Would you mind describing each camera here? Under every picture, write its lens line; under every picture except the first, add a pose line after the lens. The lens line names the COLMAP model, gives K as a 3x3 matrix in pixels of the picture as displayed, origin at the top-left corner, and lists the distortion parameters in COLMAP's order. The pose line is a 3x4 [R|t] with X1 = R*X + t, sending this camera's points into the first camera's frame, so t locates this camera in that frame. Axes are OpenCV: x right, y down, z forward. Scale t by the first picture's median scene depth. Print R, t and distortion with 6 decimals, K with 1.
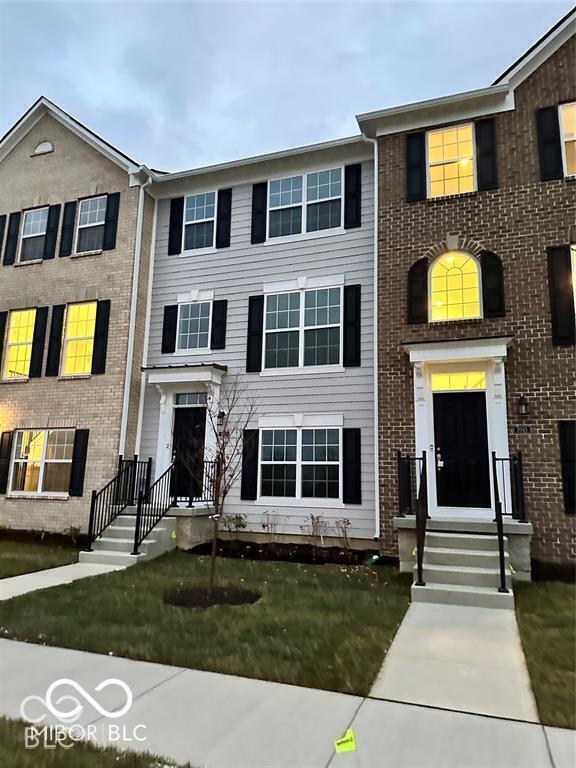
lens RADIAL K [[535.2, 0, 283.0], [0, 535.2, 387.7], [0, 0, 1]] dist [0.075349, -0.093506]
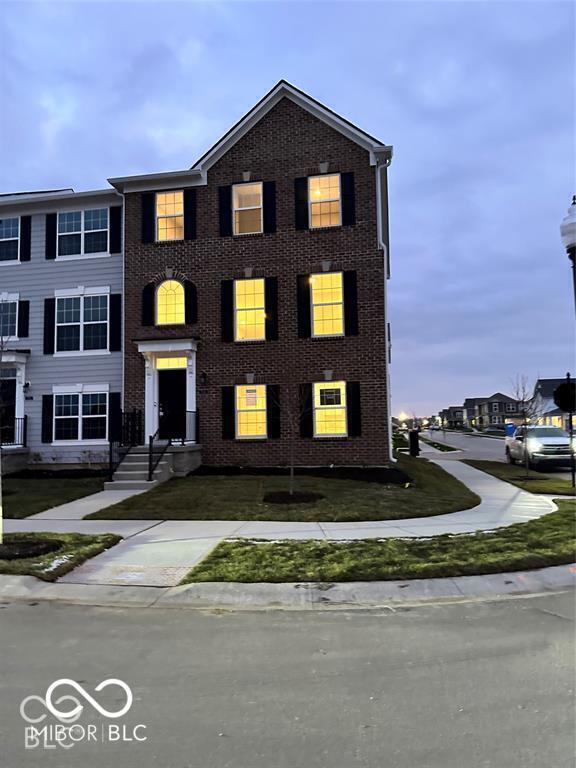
lens RADIAL K [[535.2, 0, 293.6], [0, 535.2, 382.3], [0, 0, 1]] dist [0.075349, -0.093506]
pose [[0.984181, -0.032214, 0.174214, 0.335687], [0.014697, 0.994786, 0.100922, -0.091893], [-0.176556, -0.096765, 0.979523, -0.535806]]
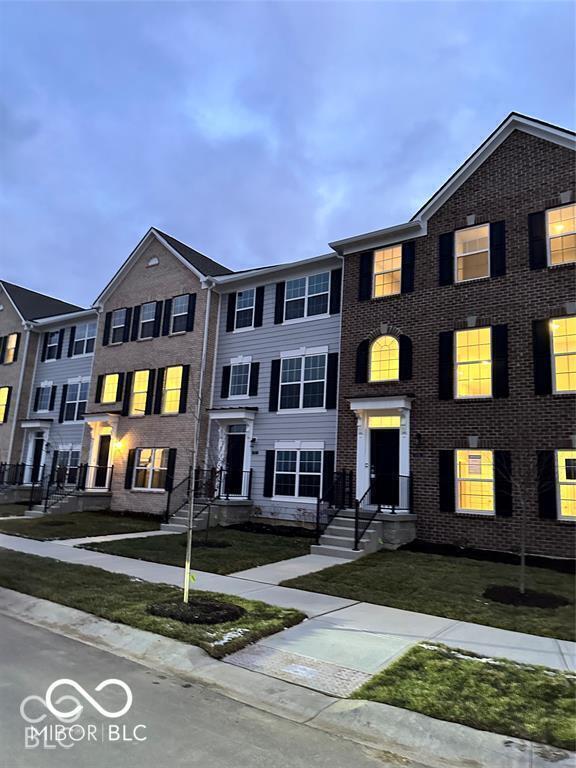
lens RADIAL K [[535.2, 0, 282.7], [0, 535.2, 379.0], [0, 0, 1]] dist [0.075349, -0.093506]
pose [[0.963072, -0.027100, -0.267878, 0.379961], [0.020698, 0.999429, -0.026692, -0.081194], [0.268449, 0.020162, 0.963083, -0.444502]]
